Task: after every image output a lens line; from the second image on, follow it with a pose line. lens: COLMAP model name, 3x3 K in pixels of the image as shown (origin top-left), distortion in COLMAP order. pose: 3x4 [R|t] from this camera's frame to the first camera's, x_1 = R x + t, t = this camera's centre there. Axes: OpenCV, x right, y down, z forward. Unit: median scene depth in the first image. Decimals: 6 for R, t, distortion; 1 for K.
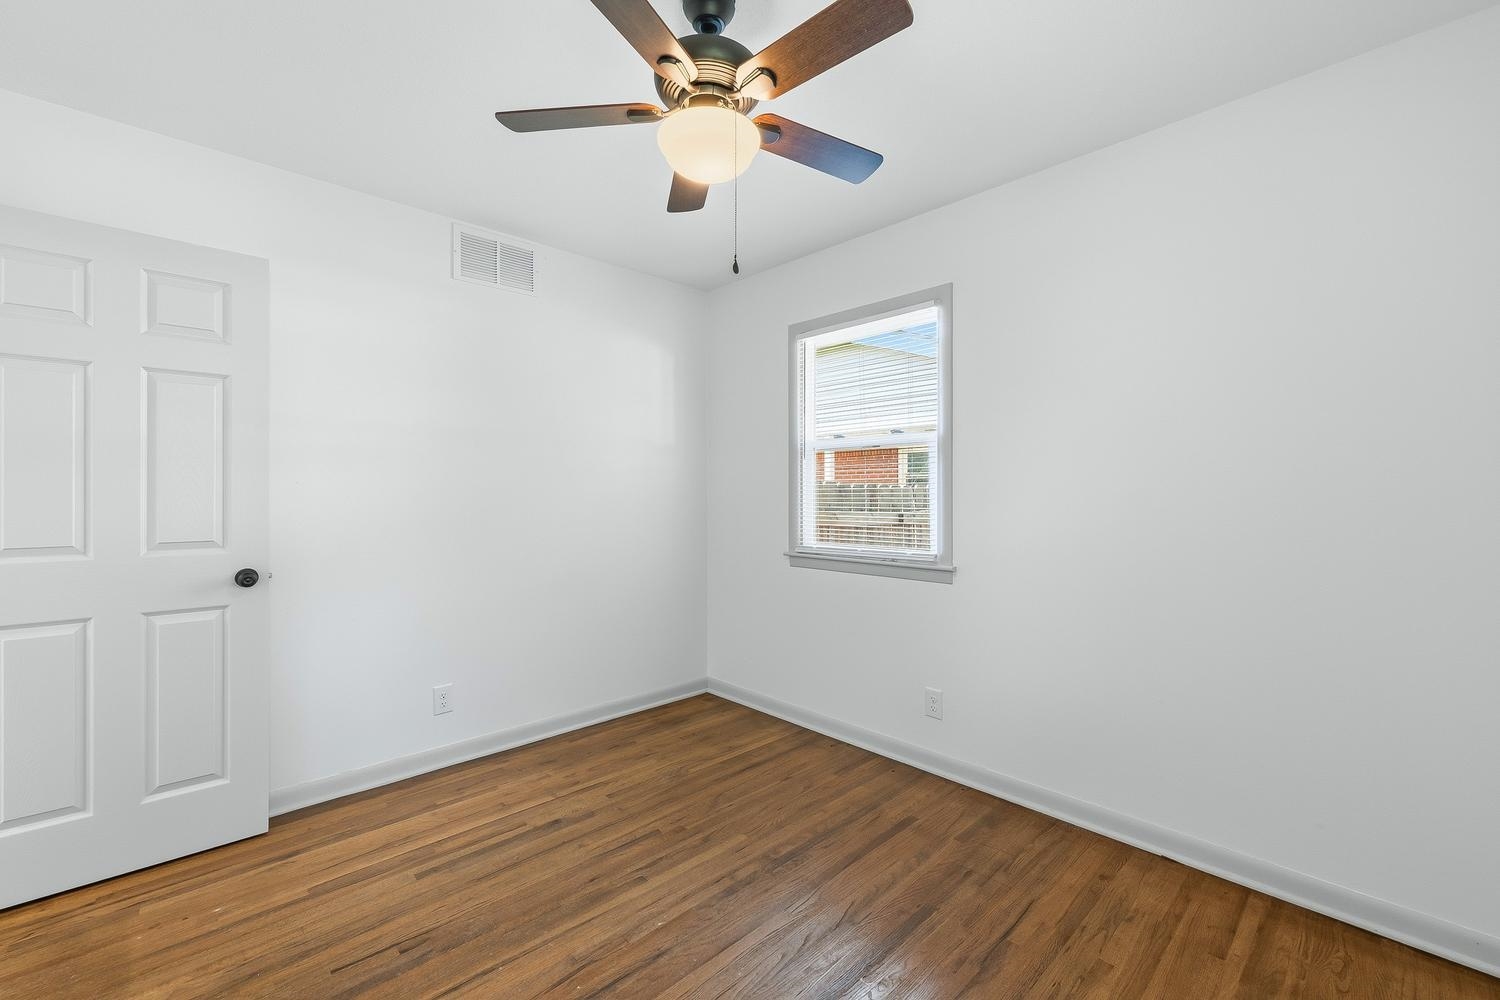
lens RADIAL K [[619.5, 0, 754.4], [0, 619.5, 498.7], [0, 0, 1]] dist [-0.001525, -0.000085]
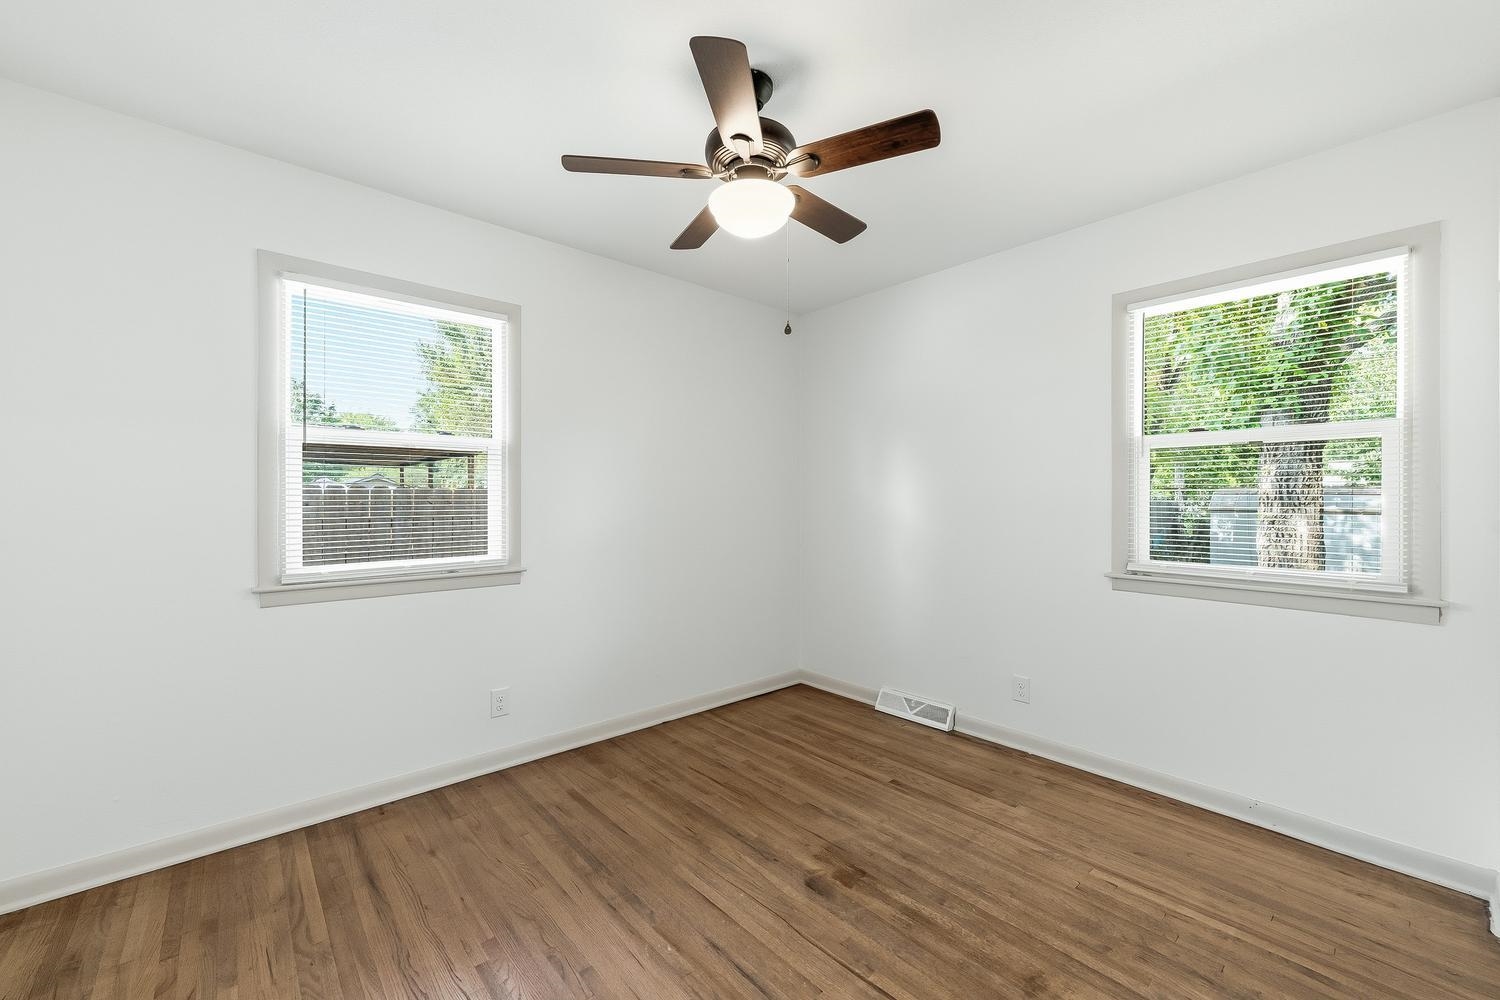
lens RADIAL K [[599.8, 0, 745.5], [0, 599.8, 499.0], [0, 0, 1]] dist [-0.001104, -0.000206]
pose [[0.044536, 0.001461, 0.999007, -0.826022], [0.009453, 0.999954, -0.001883, -0.005019], [-0.998963, 0.009528, 0.044520, 0.641279]]
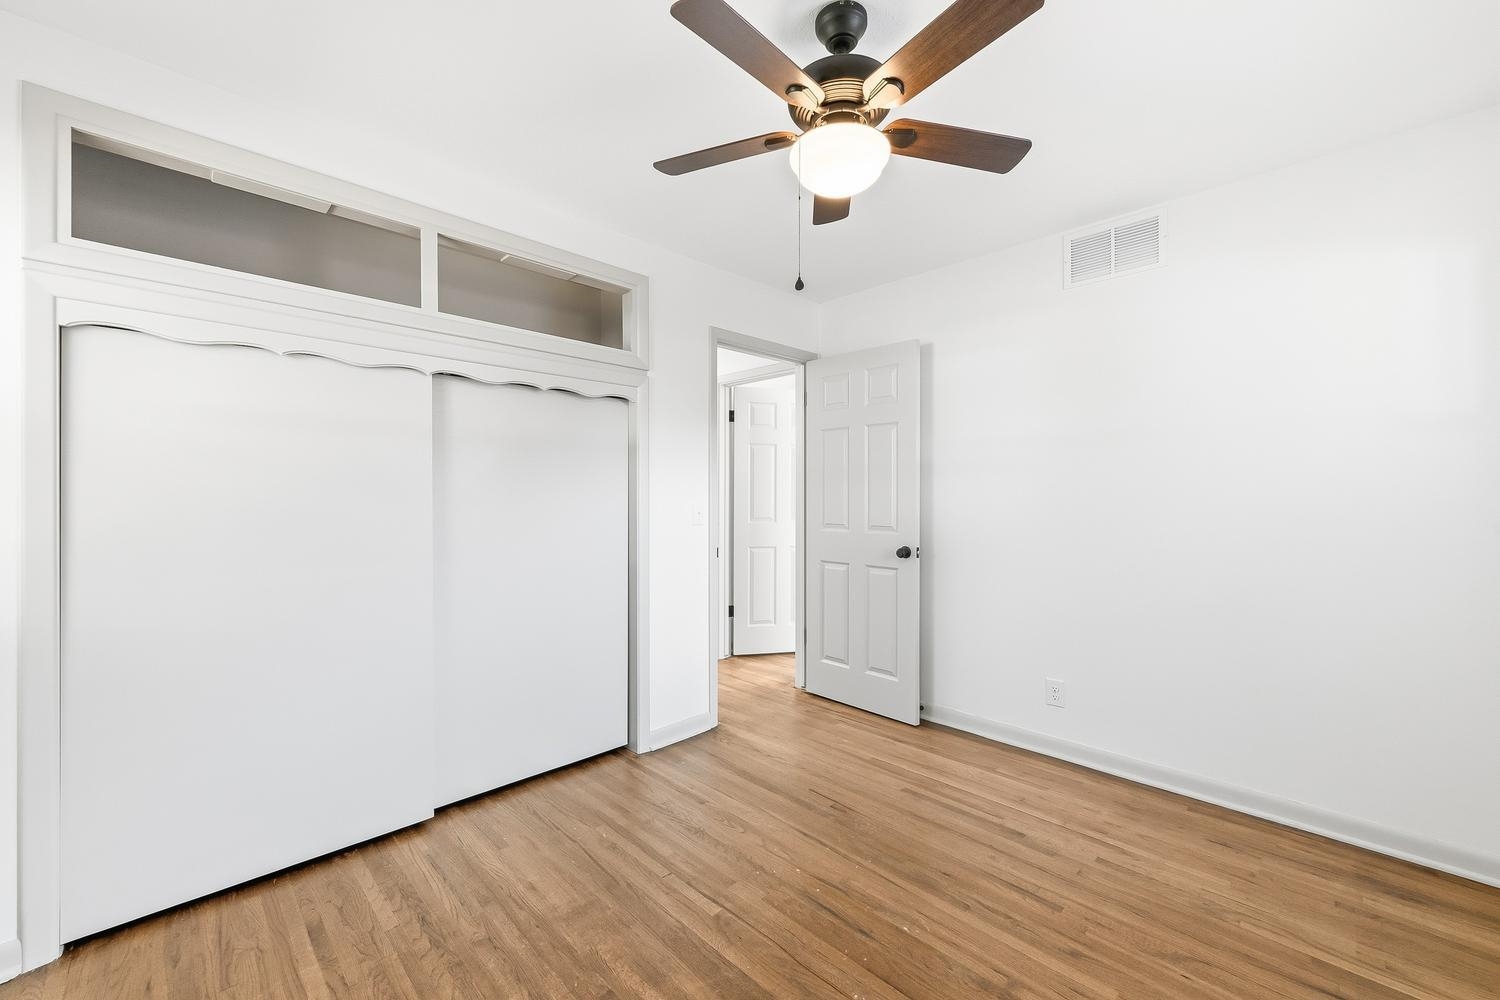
lens RADIAL K [[599.8, 0, 745.5], [0, 599.8, 499.0], [0, 0, 1]] dist [-0.001104, -0.000206]
pose [[0.007487, 0.004568, -0.999962, 0.620434], [-0.010638, 0.999933, 0.004488, -0.005028], [0.999915, 0.010604, 0.007535, 0.559033]]
